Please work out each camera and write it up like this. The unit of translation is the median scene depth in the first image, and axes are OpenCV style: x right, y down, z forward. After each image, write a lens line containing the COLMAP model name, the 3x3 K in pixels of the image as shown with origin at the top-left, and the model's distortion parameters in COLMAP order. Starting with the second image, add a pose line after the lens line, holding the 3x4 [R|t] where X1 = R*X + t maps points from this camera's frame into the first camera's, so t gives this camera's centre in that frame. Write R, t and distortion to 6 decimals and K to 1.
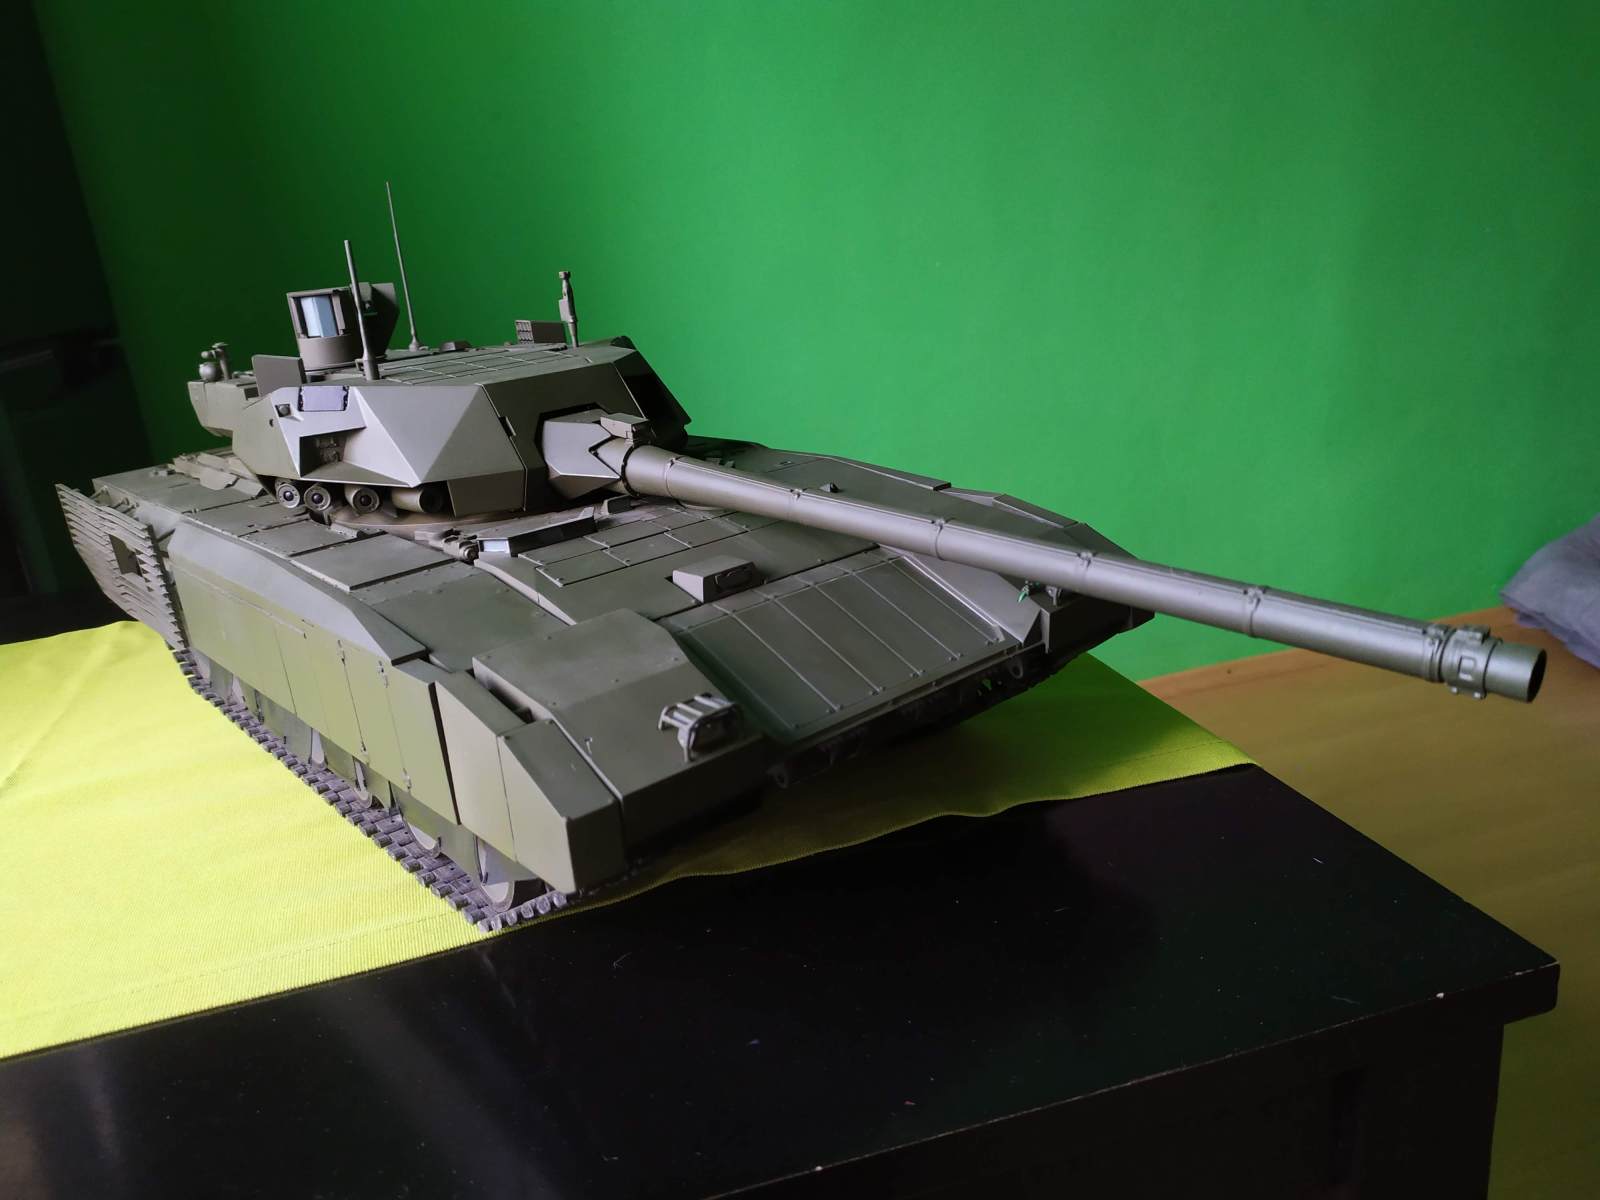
lens RADIAL K [[1349.6, 0, 800.0], [0, 1349.6, 600.0], [0, 0, 1]] dist [0.029256, -0.000785]
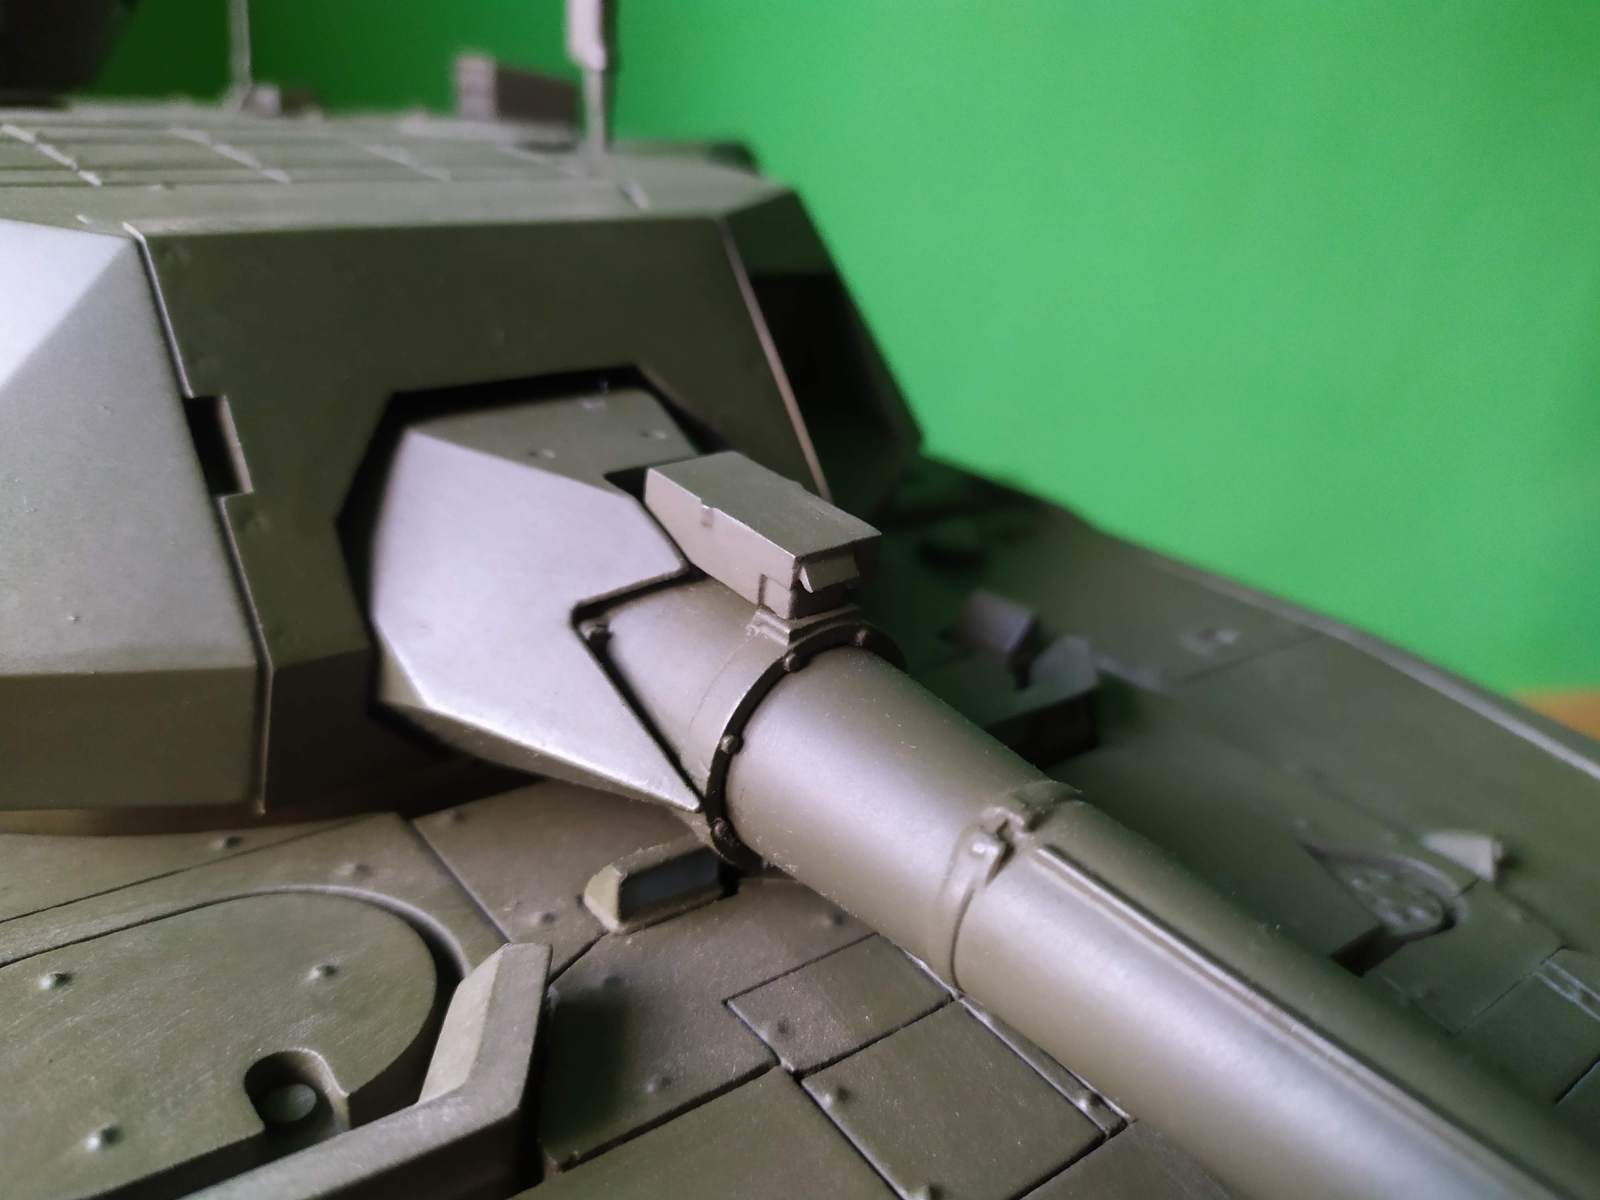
lens RADIAL K [[1349.6, 0, 800.0], [0, 1349.6, 600.0], [0, 0, 1]] dist [0.029256, -0.000785]
pose [[0.986739, 0.162015, 0.009885, -0.124268], [-0.162214, 0.982120, 0.095538, -0.141604], [0.005771, -0.095874, 0.995377, 0.792745]]
